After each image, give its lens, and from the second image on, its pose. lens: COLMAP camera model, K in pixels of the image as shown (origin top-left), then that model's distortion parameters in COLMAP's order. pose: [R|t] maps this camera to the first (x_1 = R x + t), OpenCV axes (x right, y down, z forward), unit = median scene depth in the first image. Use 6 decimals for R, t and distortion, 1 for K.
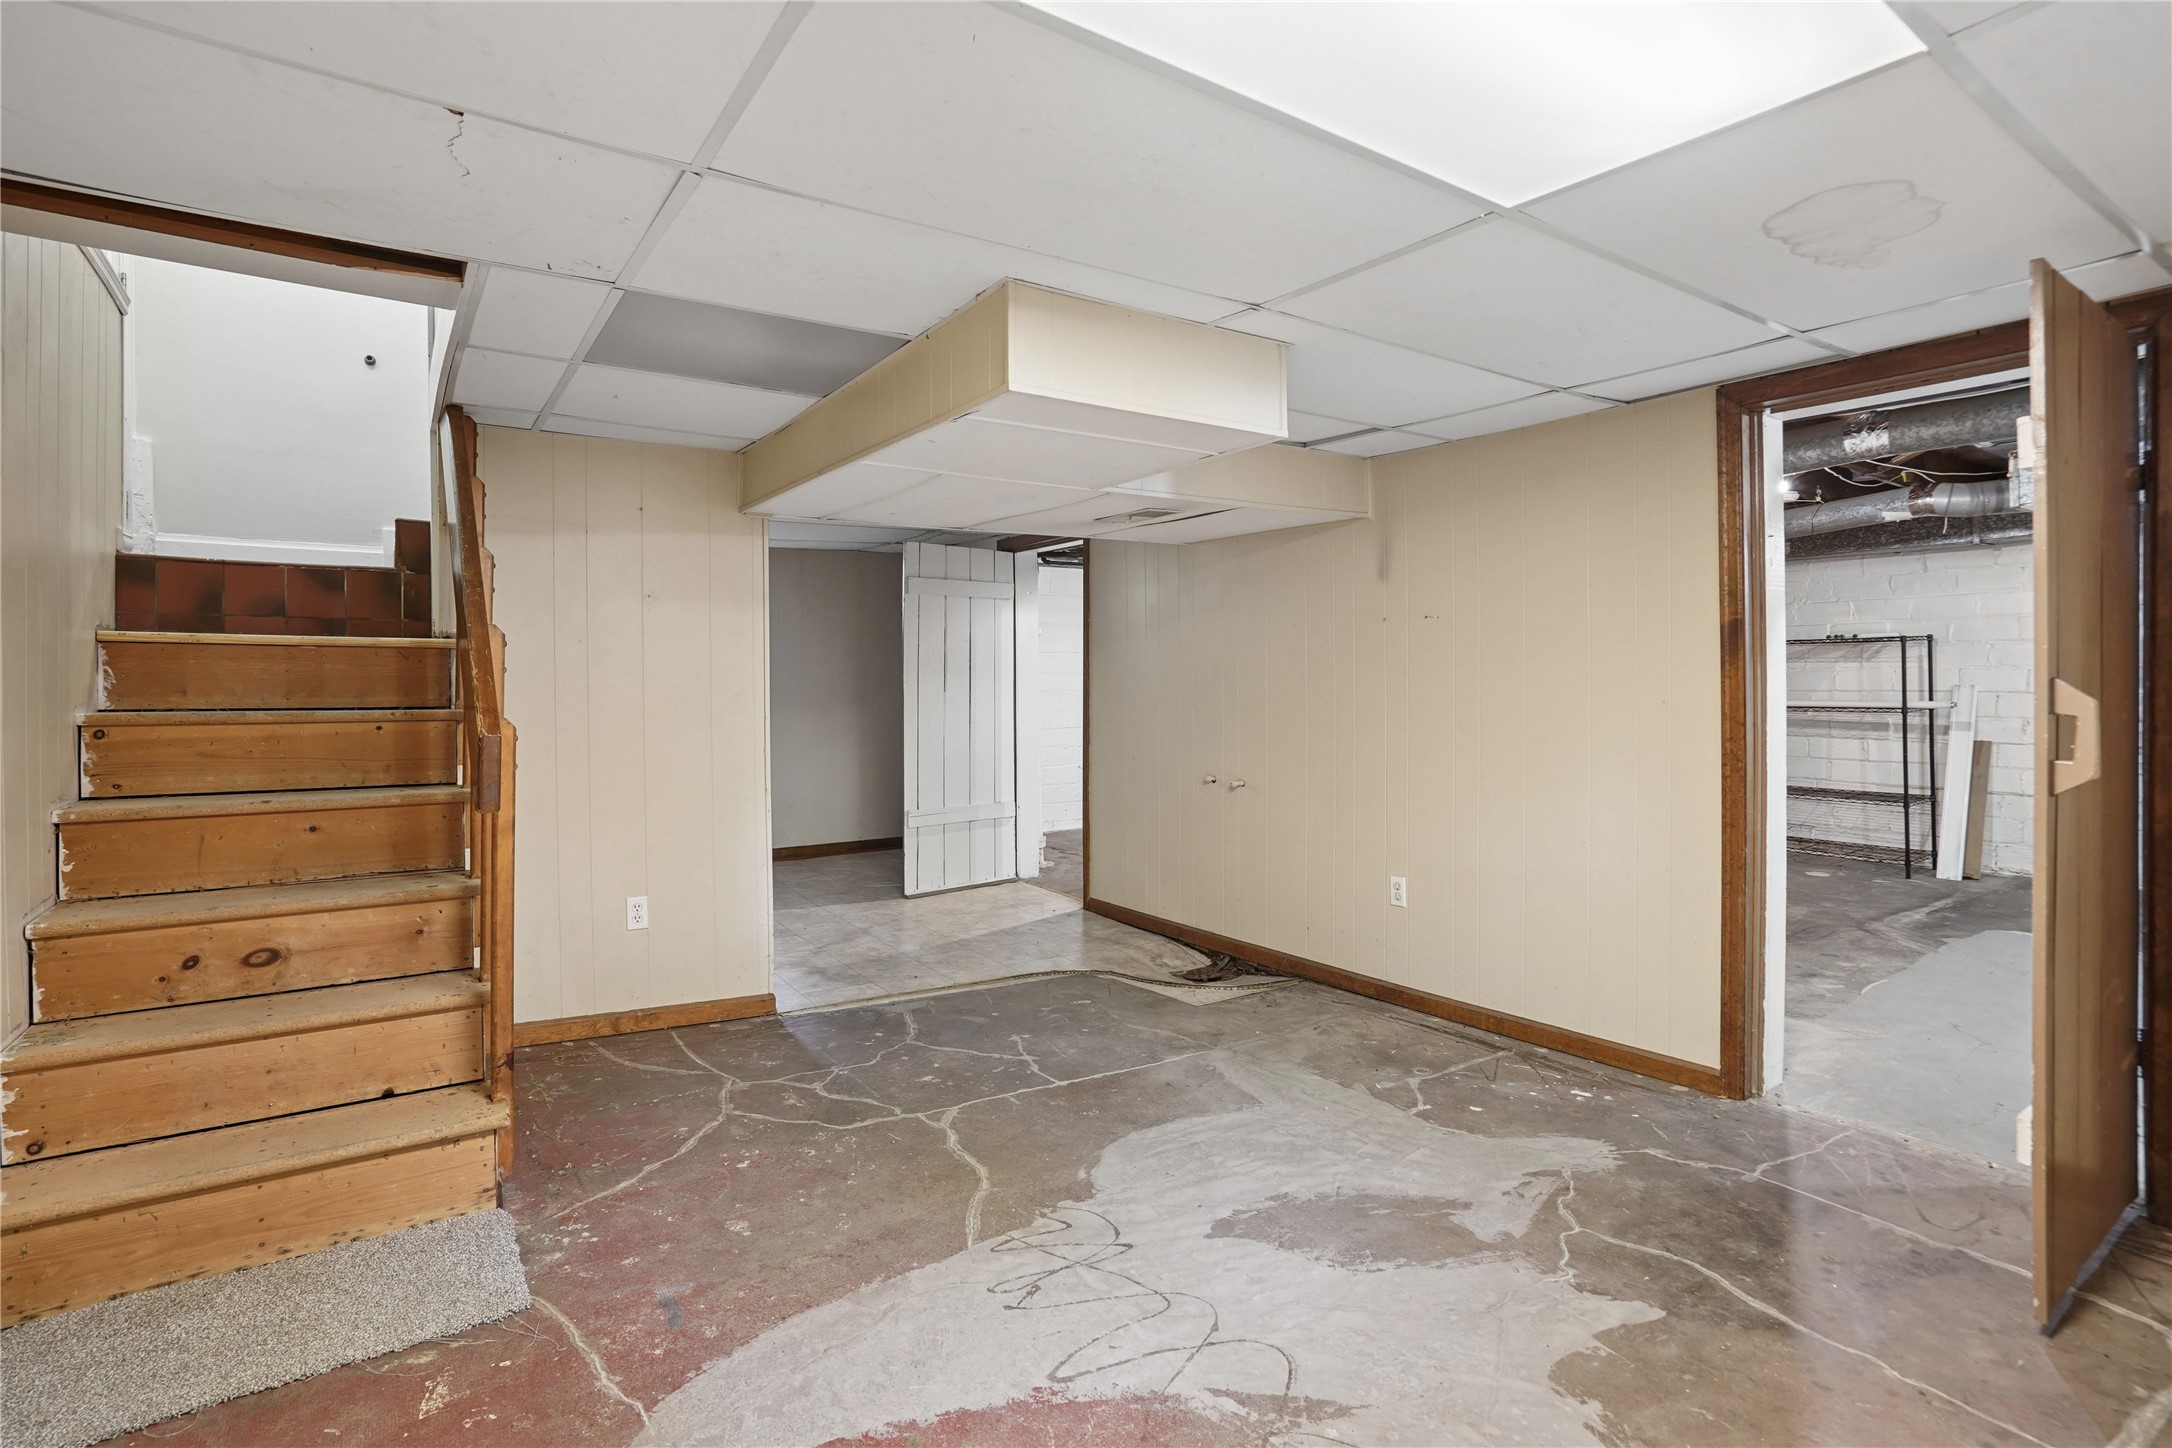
lens RADIAL K [[1036.4, 0, 1074.7], [0, 1036.4, 702.4], [0, 0, 1]] dist [-0.050682, 0.018351]
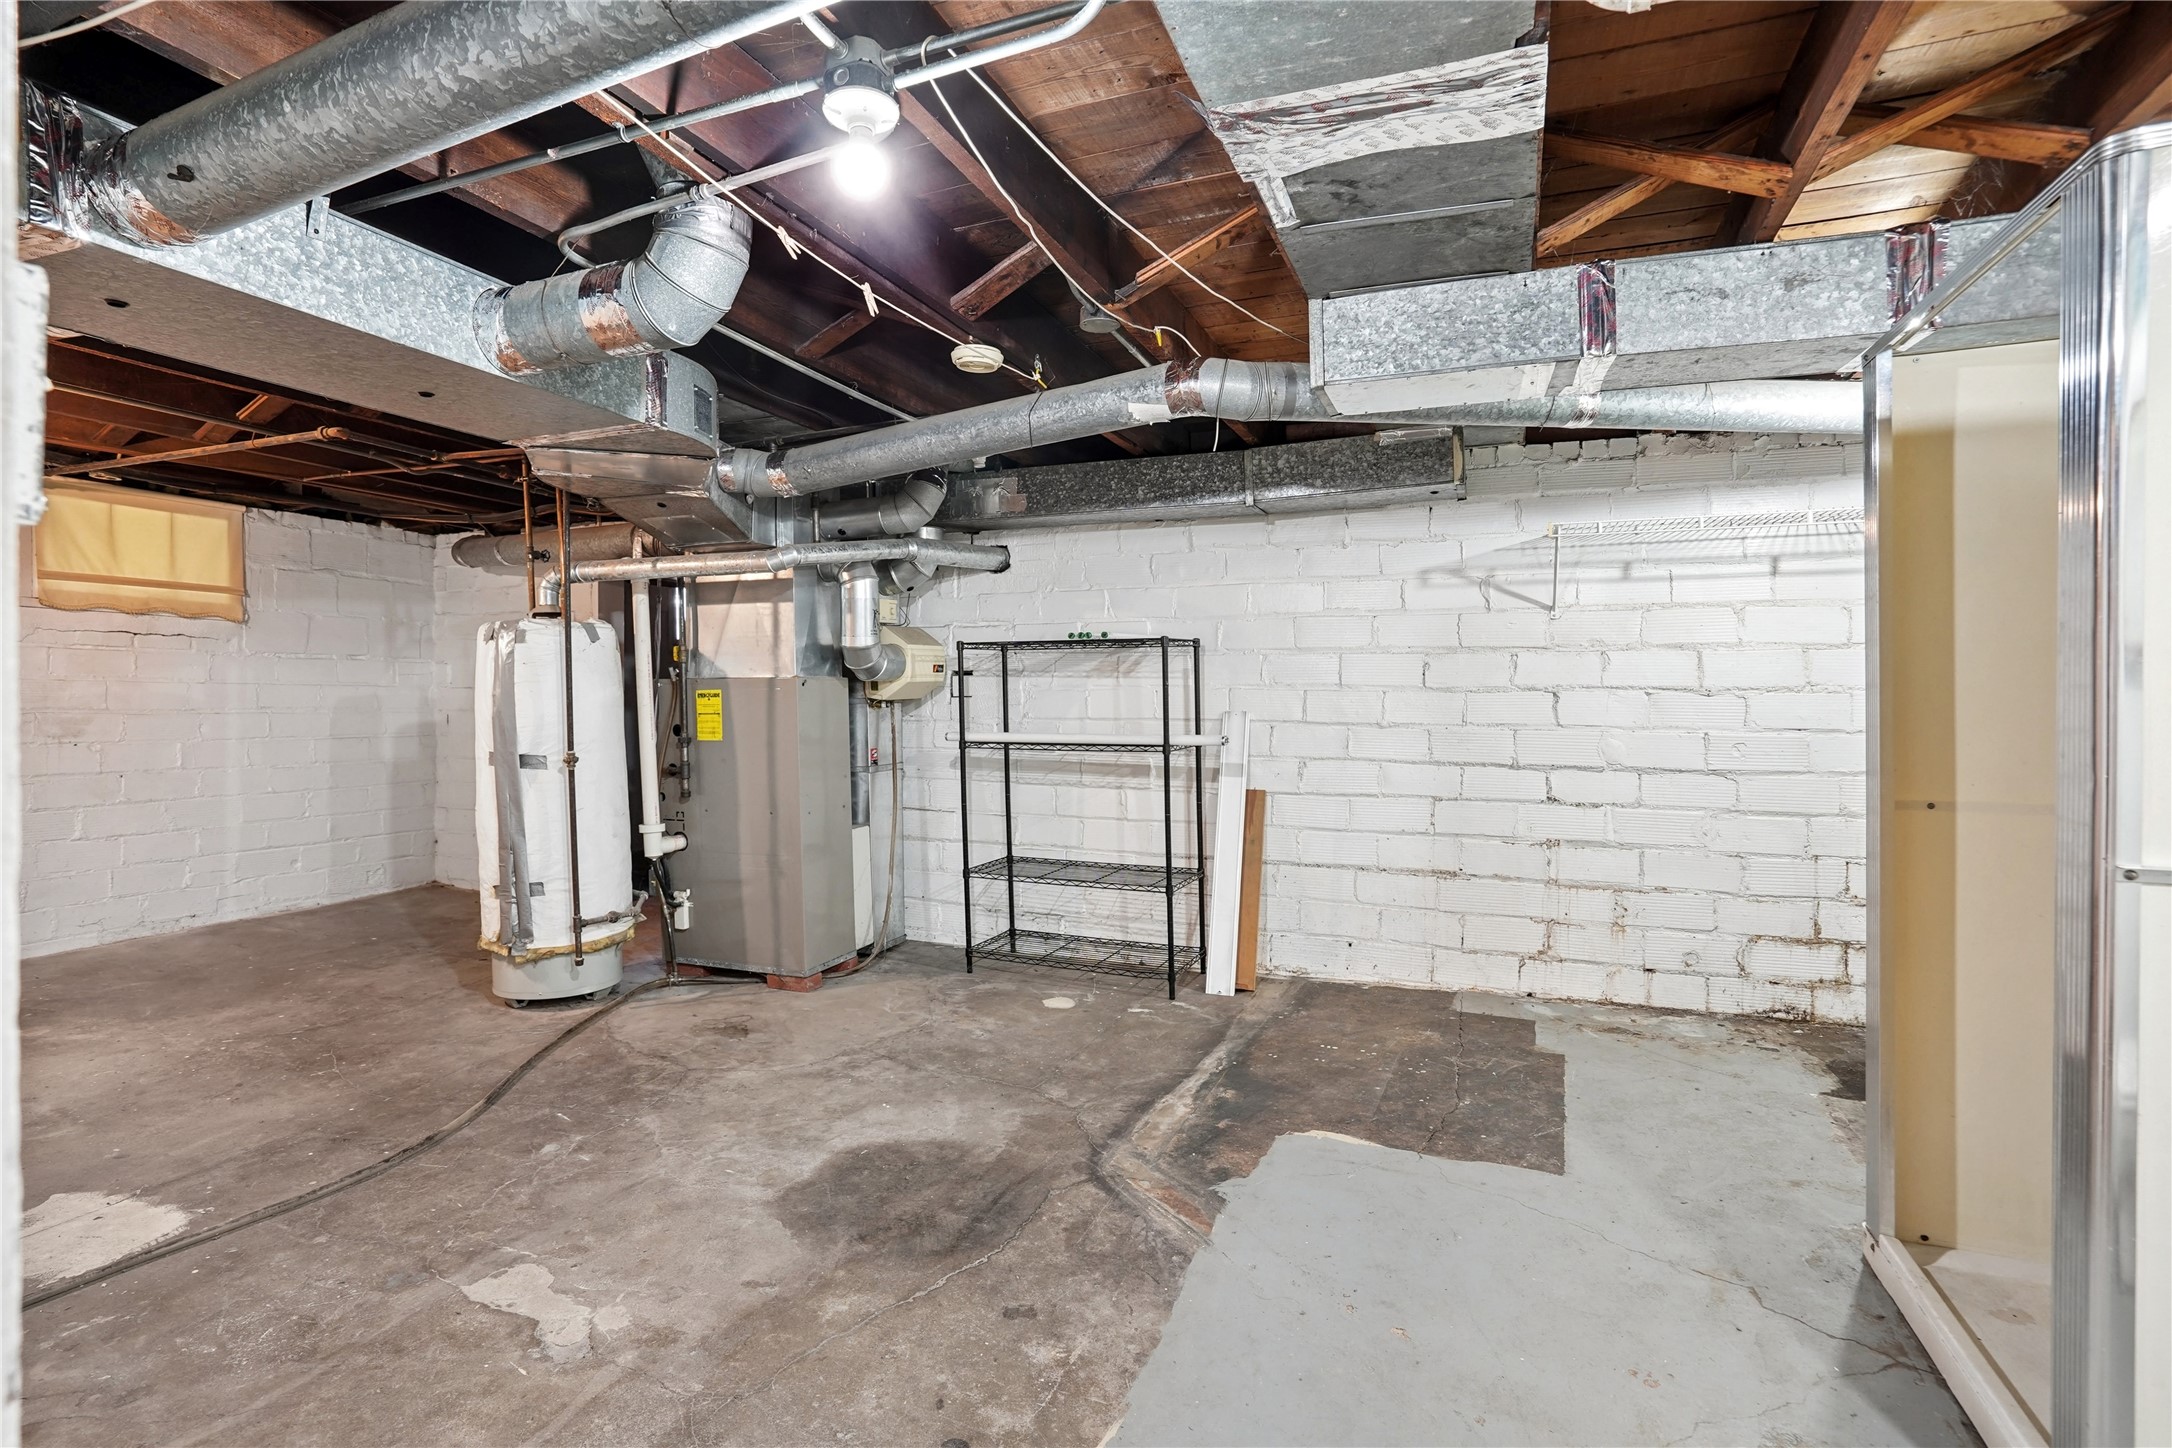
lens RADIAL K [[1036.4, 0, 1074.7], [0, 1036.4, 702.4], [0, 0, 1]] dist [-0.050682, 0.018351]
pose [[0.833601, 0.010863, 0.552260, 0.384528], [0.001708, 0.999751, -0.022243, -0.007416], [-0.552364, 0.019485, 0.833375, 0.452199]]
